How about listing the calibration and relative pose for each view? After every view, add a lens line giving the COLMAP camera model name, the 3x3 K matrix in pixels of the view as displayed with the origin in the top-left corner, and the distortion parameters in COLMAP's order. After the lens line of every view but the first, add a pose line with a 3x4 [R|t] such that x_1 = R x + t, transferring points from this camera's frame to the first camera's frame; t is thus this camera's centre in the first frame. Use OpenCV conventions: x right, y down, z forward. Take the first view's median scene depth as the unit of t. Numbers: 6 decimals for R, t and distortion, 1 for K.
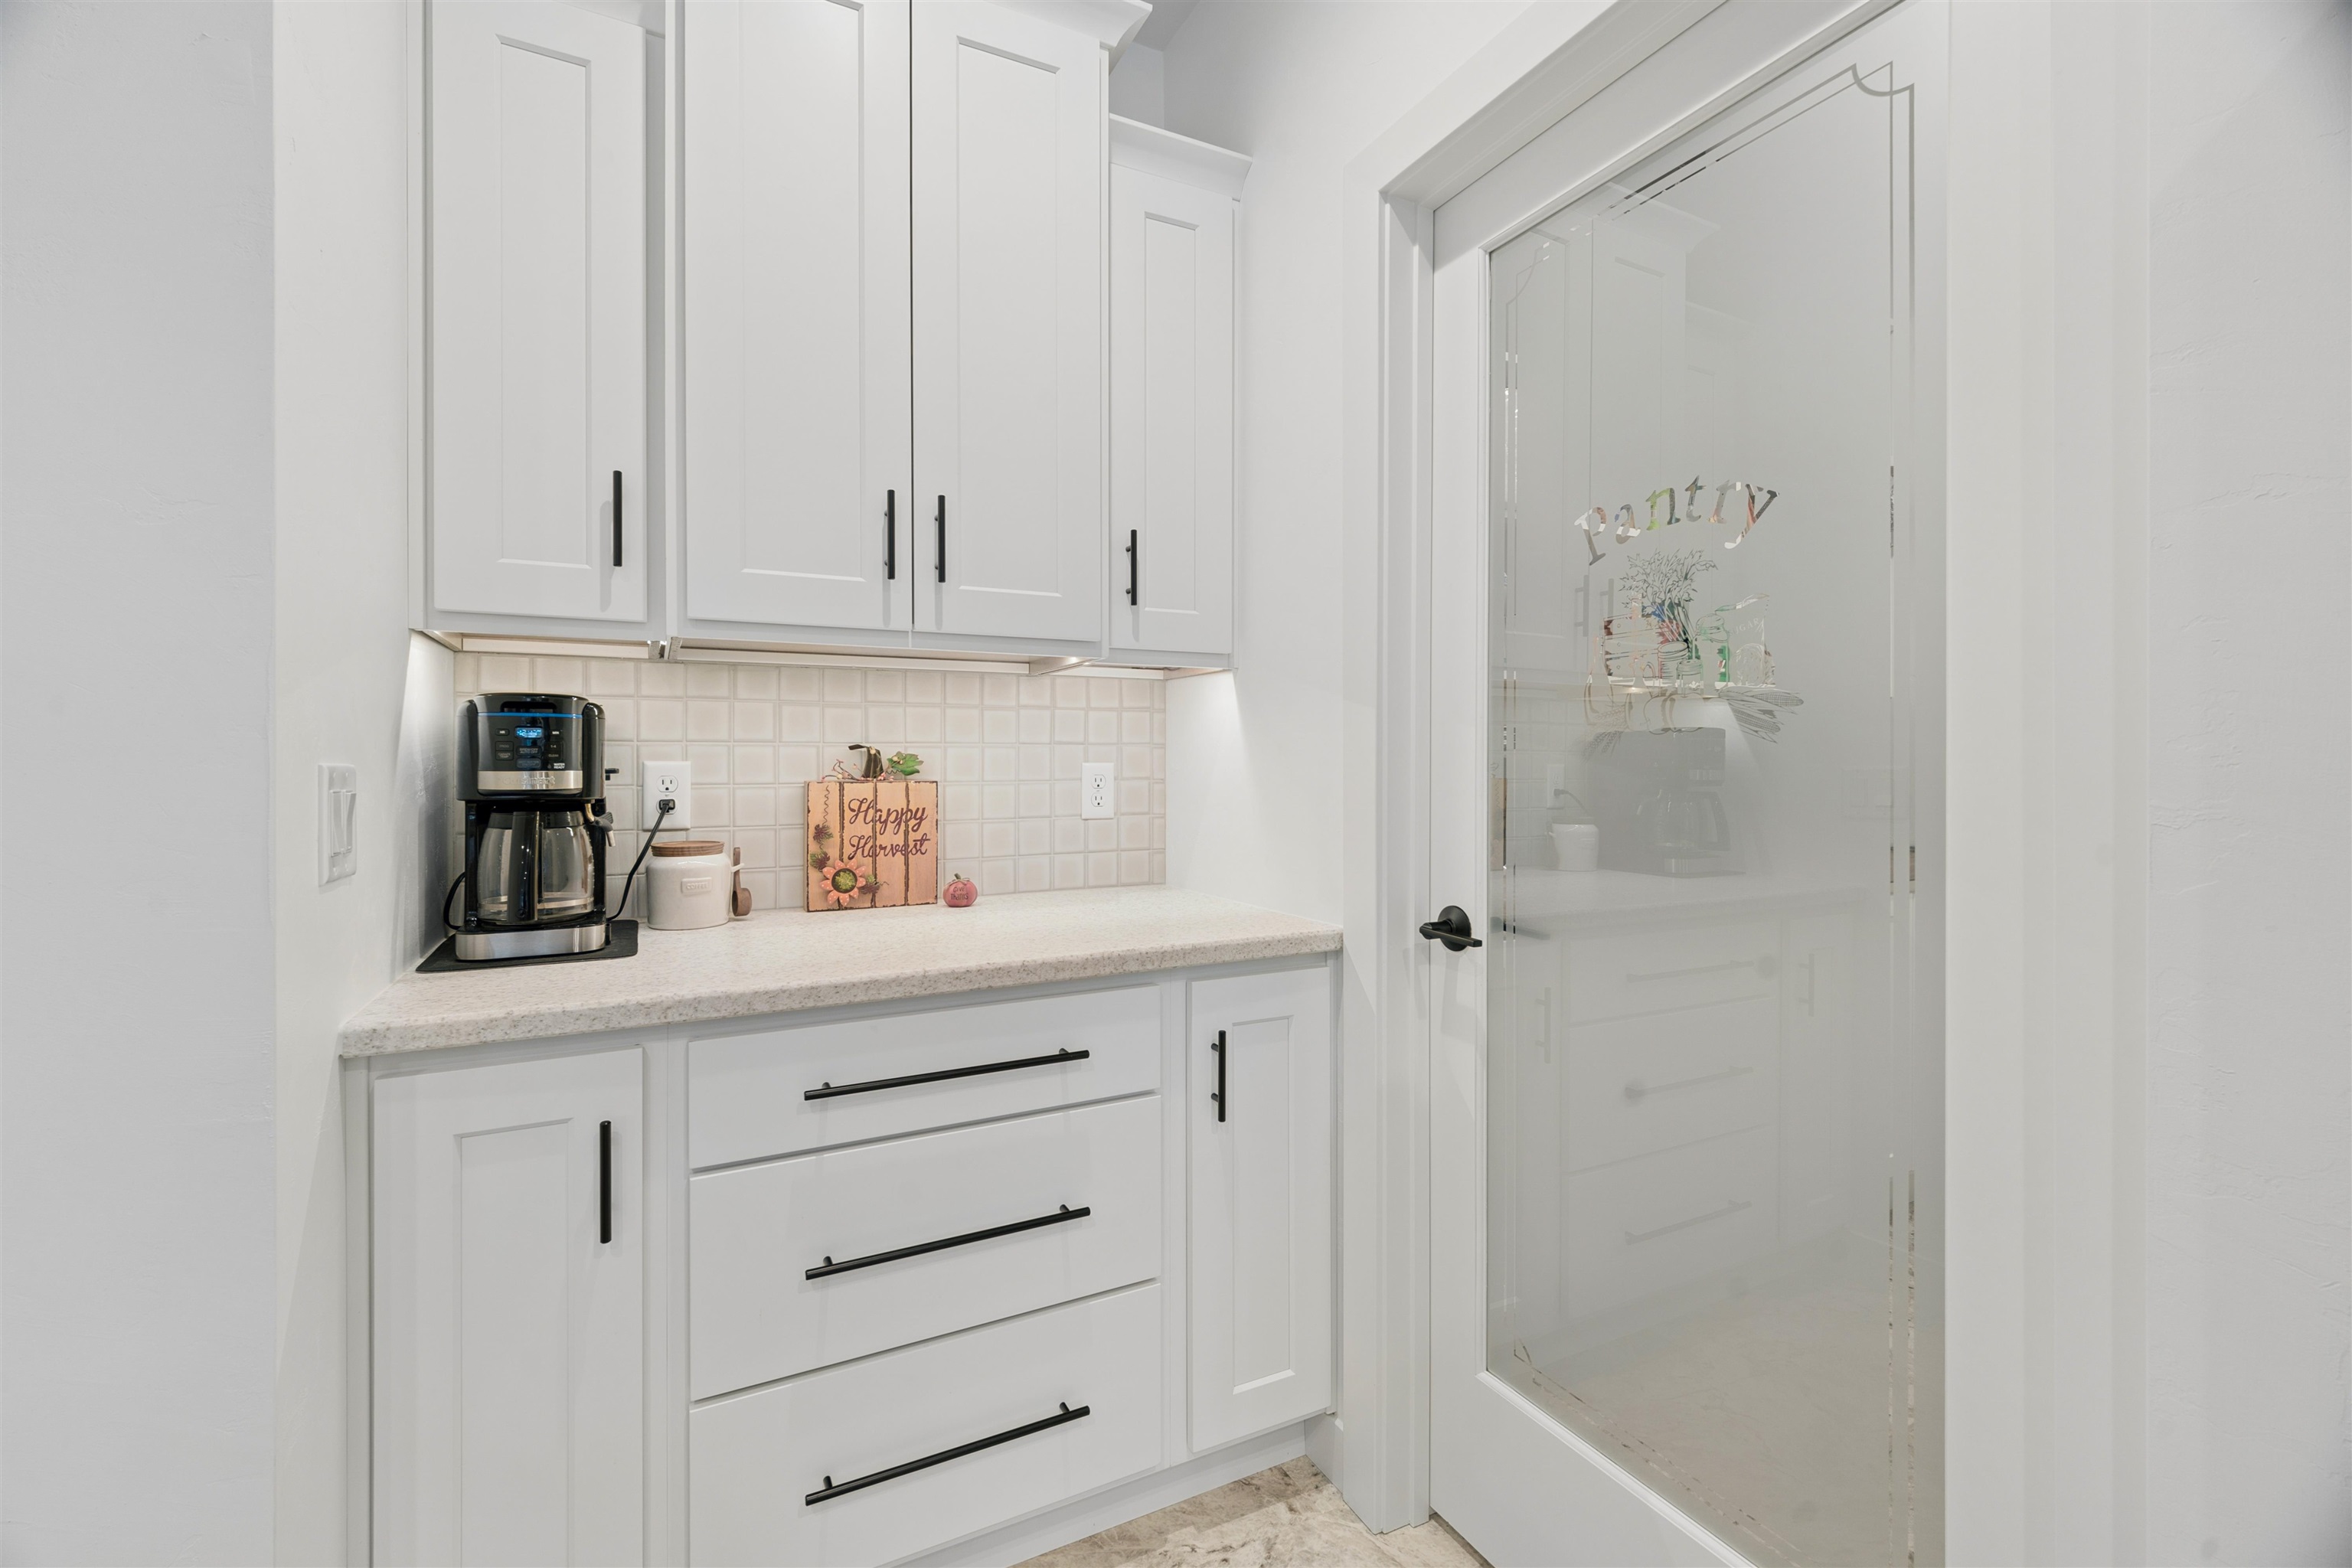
lens RADIAL K [[997.7, 0, 1189.7], [0, 997.7, 766.5], [0, 0, 1]] dist [0.005069, -0.002714]
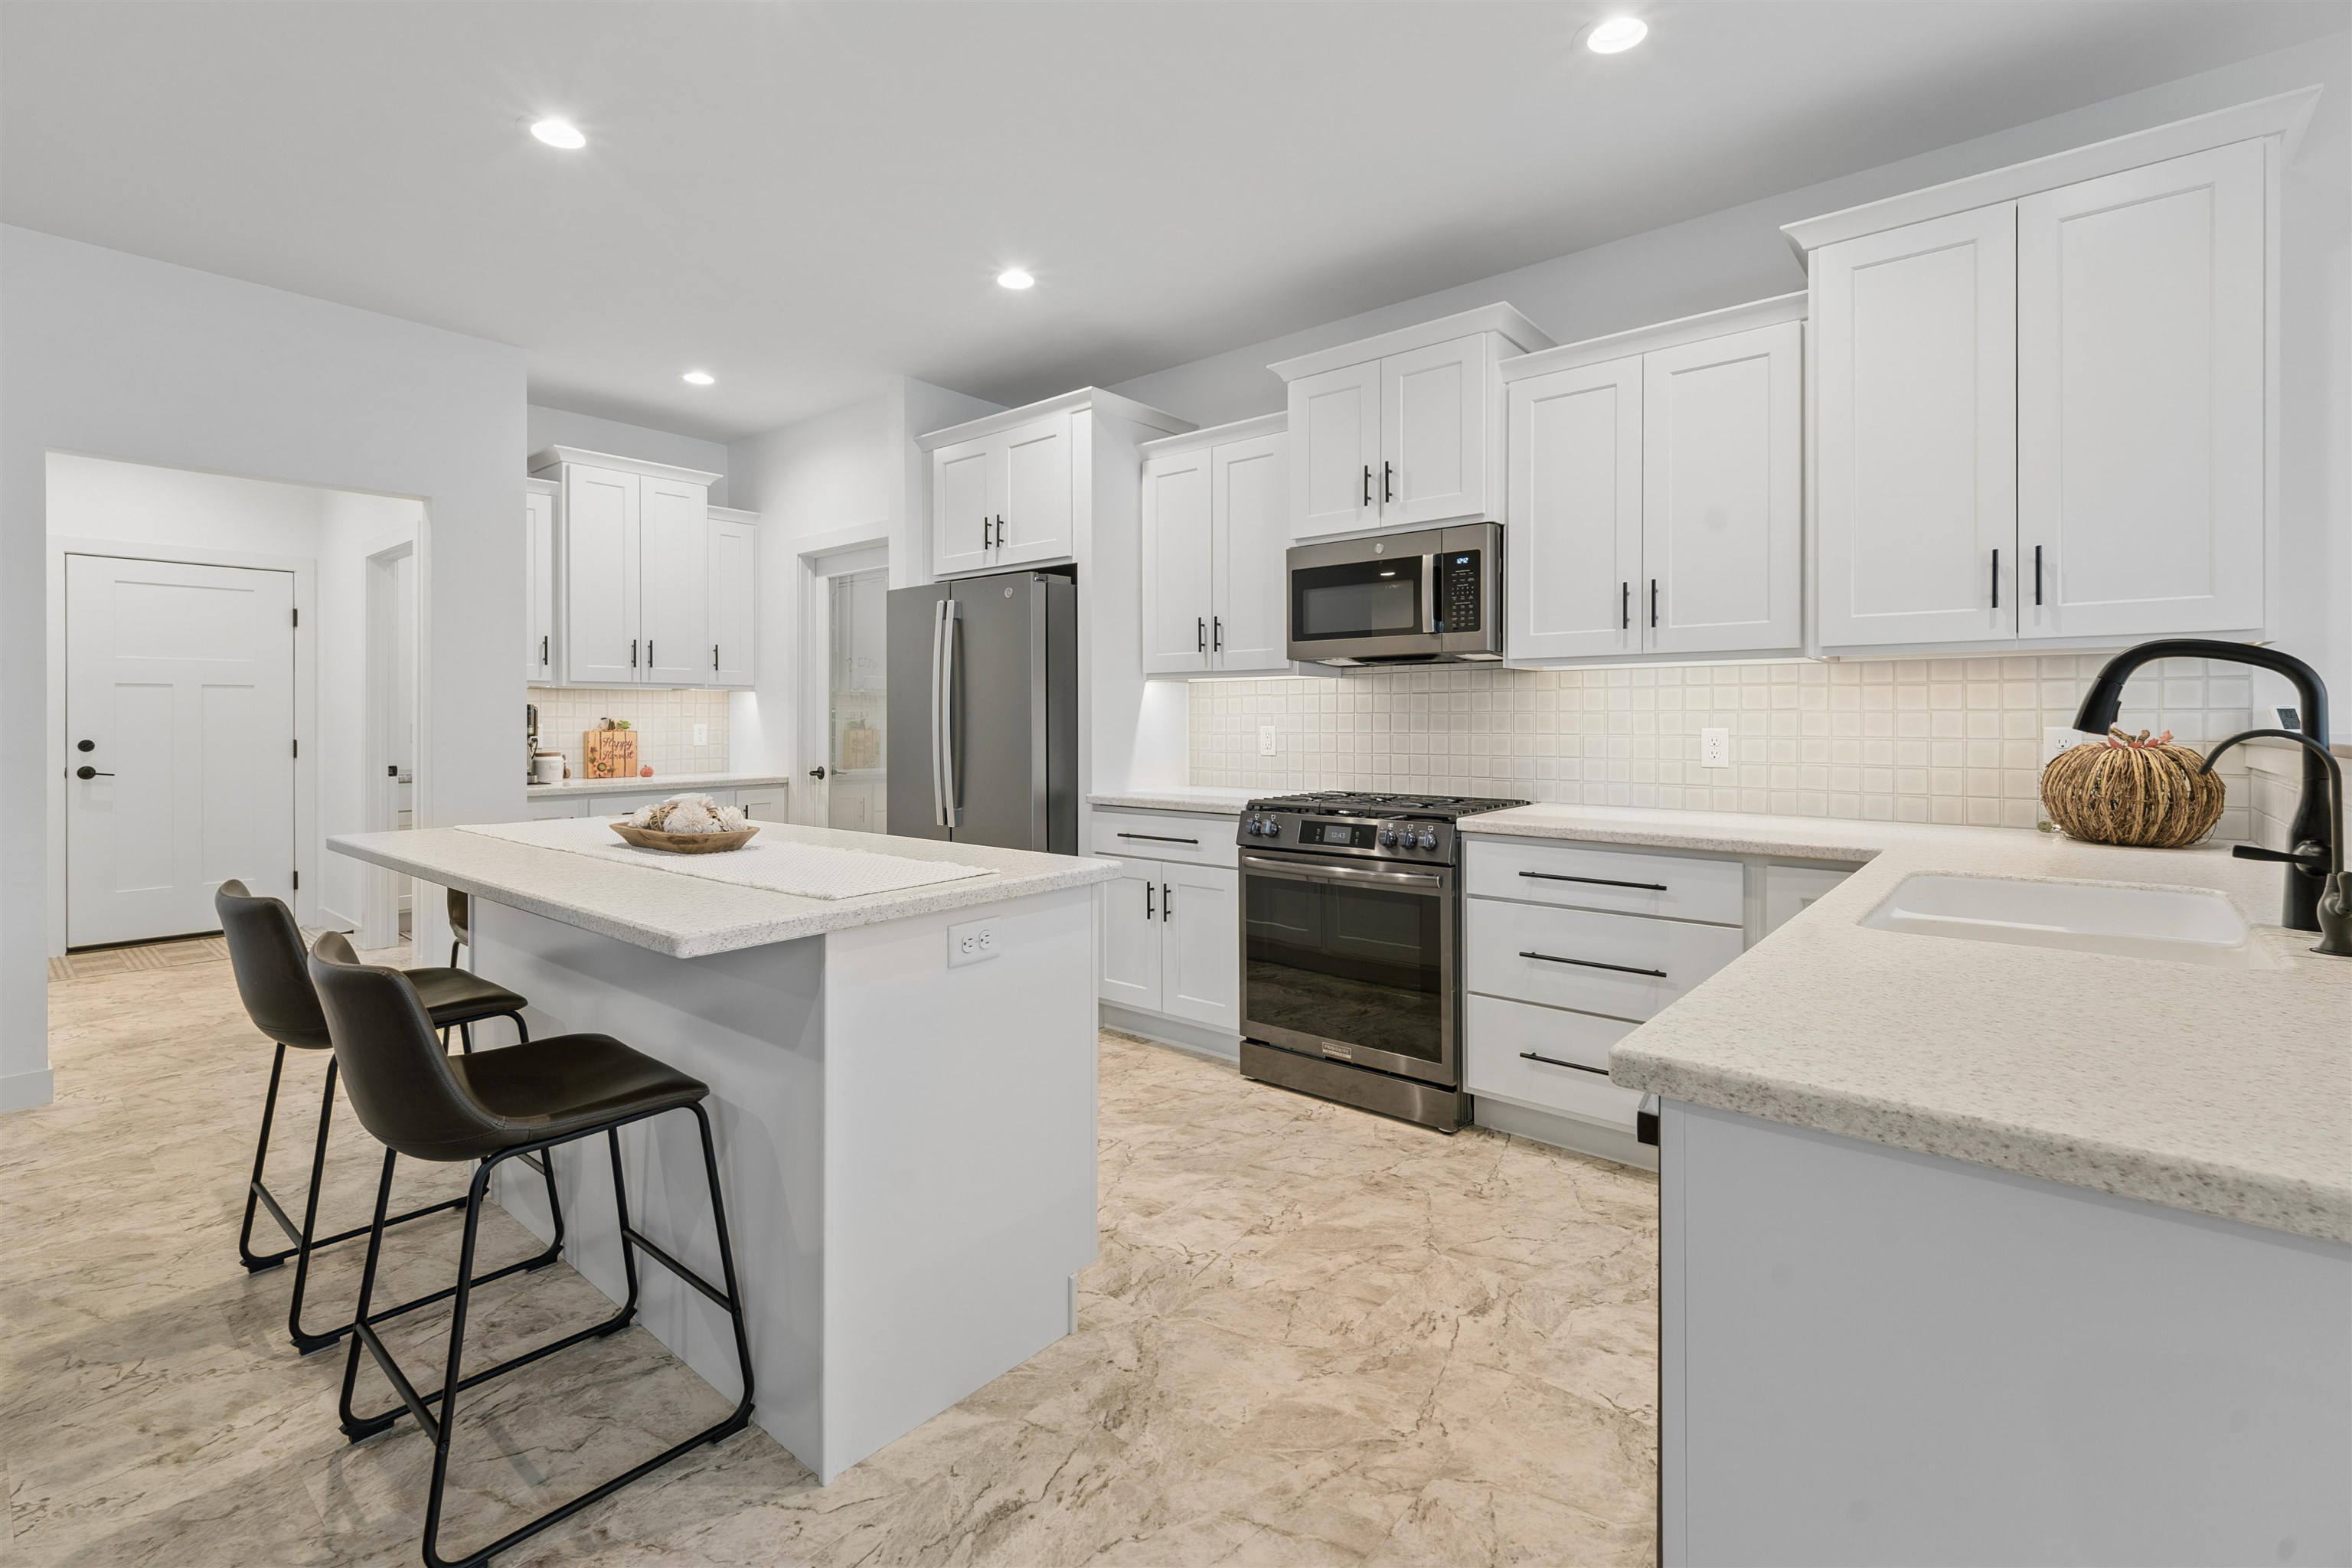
lens RADIAL K [[1087.9, 0, 1176.2], [0, 1087.9, 716.6], [0, 0, 1]] dist [0.004935, -0.000021]
pose [[0.935139, -0.000748, 0.354281, 0.071000], [0.002397, 0.999988, -0.004215, -0.009064], [-0.354274, 0.004791, 0.935129, -2.378613]]
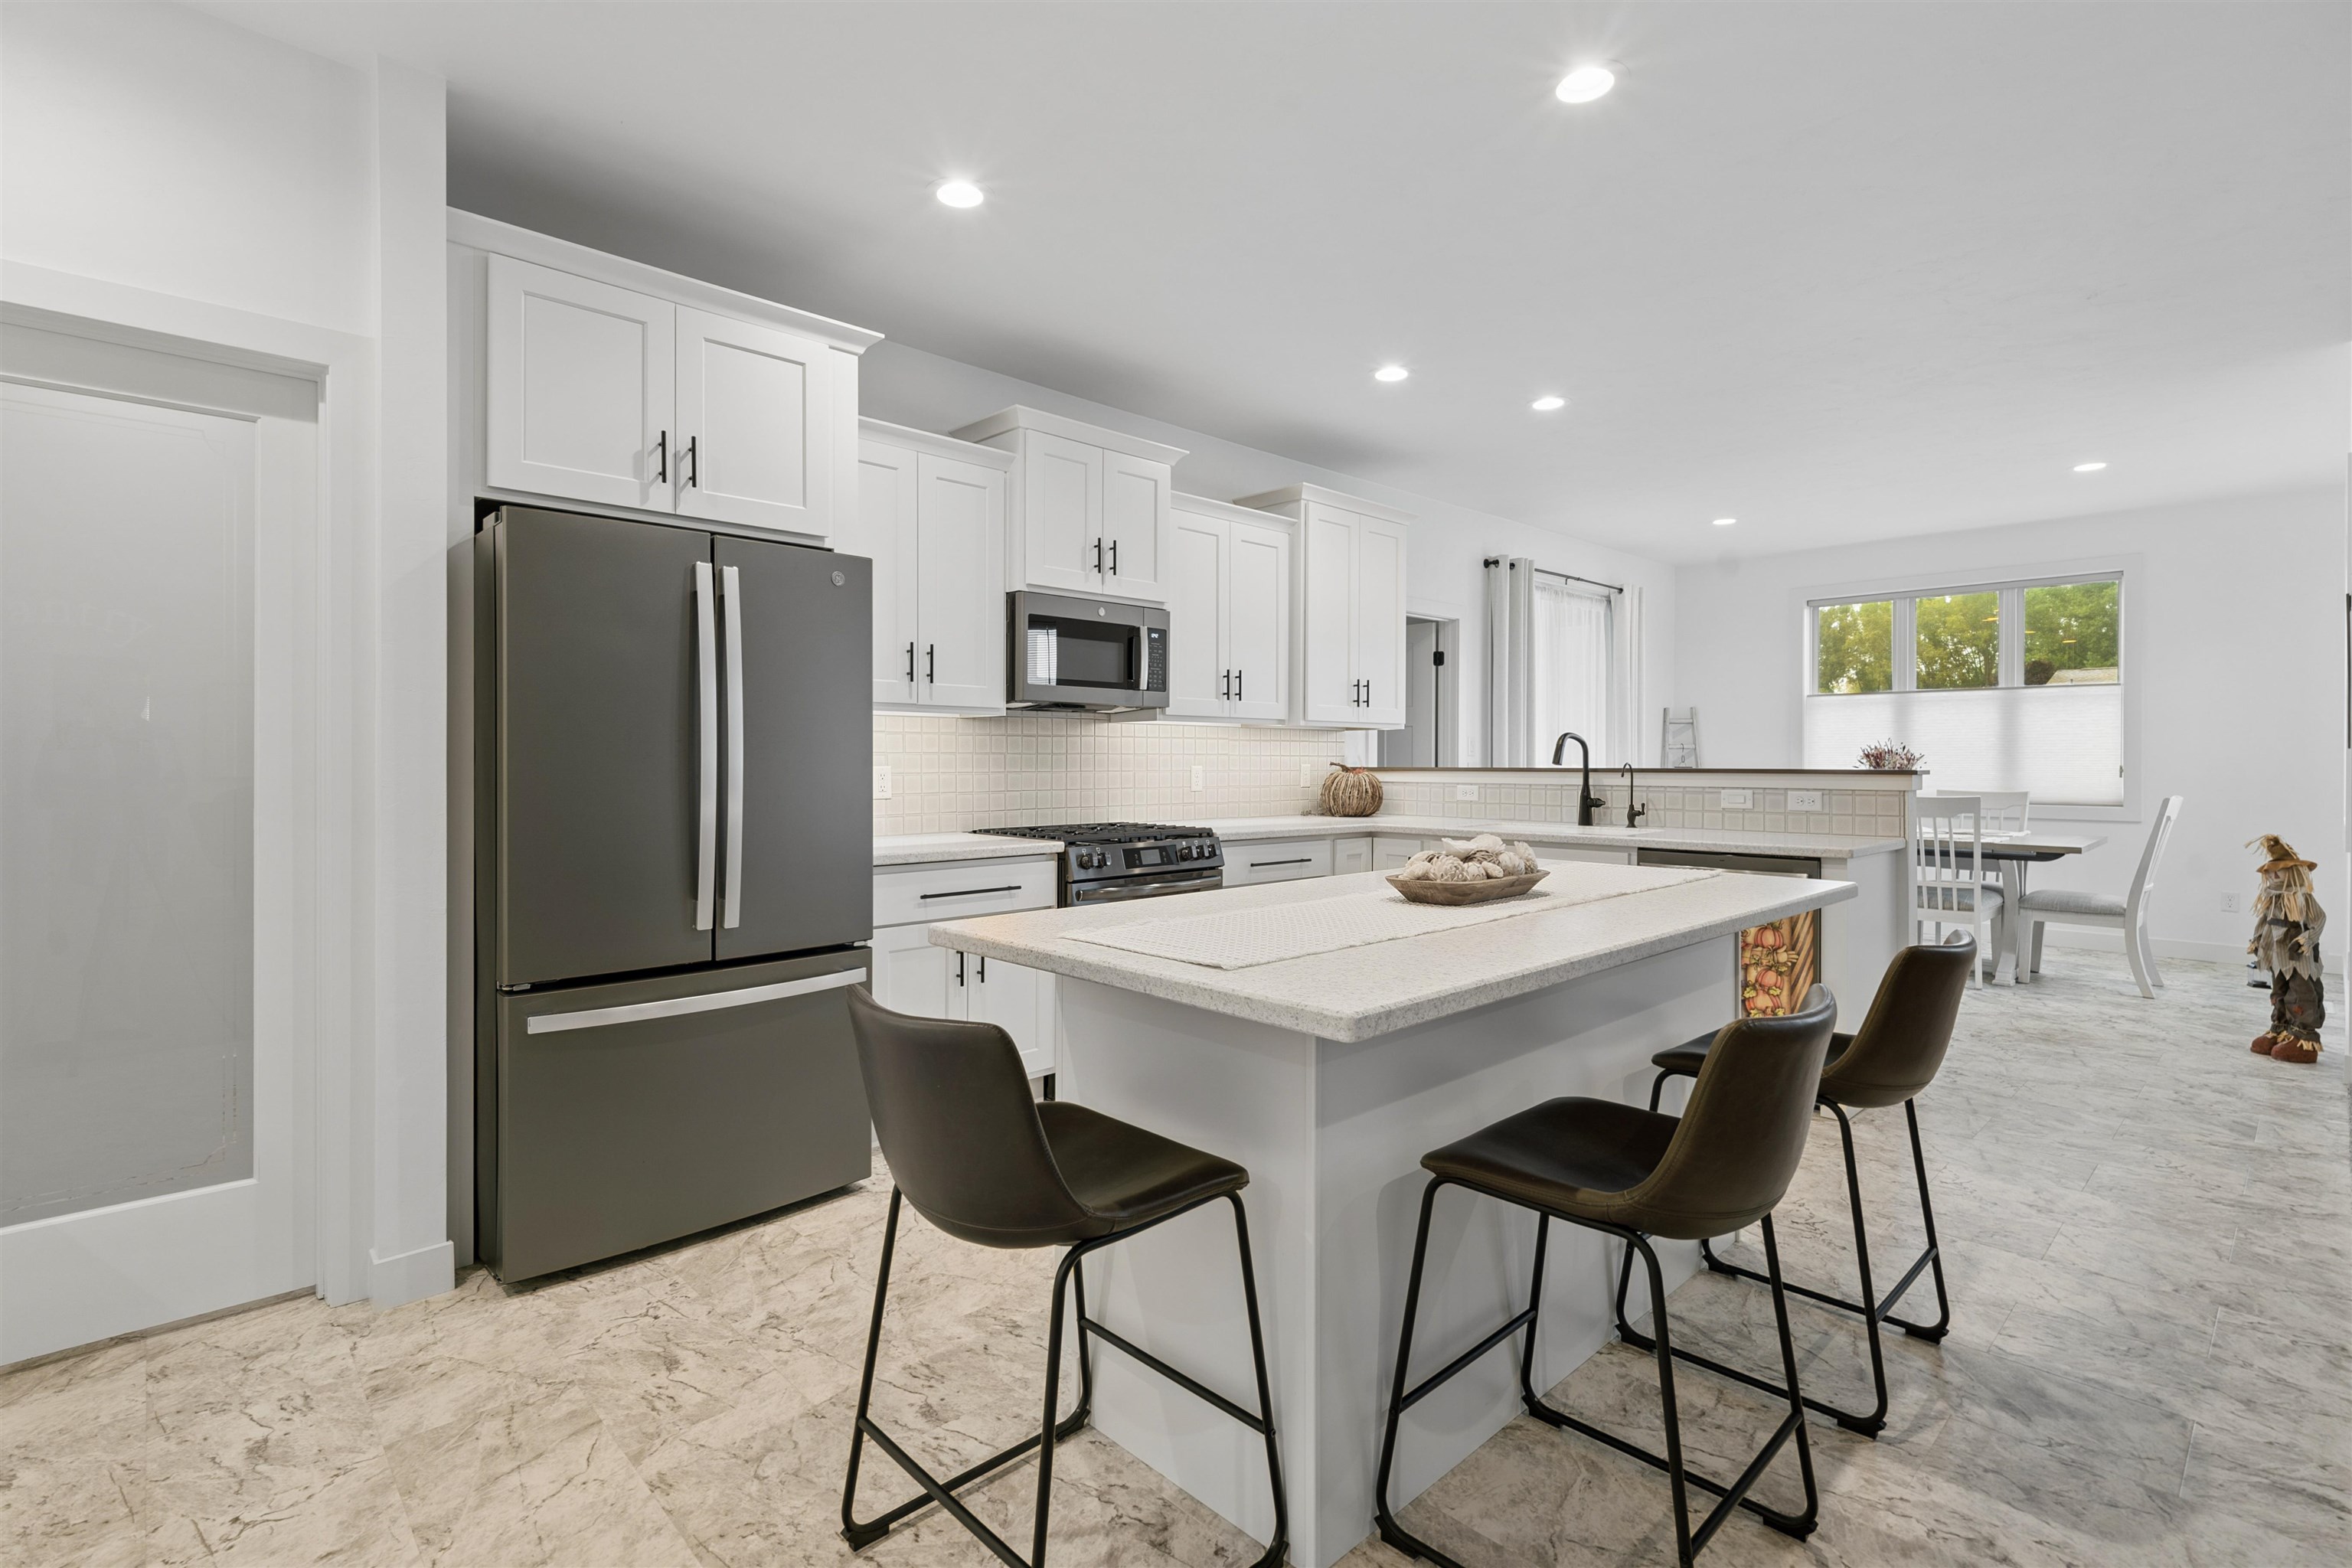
lens RADIAL K [[1087.9, 0, 1183.3], [0, 1087.9, 769.4], [0, 0, 1]] dist [0.004935, -0.000021]
pose [[-0.269419, -0.007535, 0.962994, -1.151932], [-0.000018, 0.999969, 0.007819, -0.007255], [-0.963023, 0.002089, -0.269411, -0.175137]]
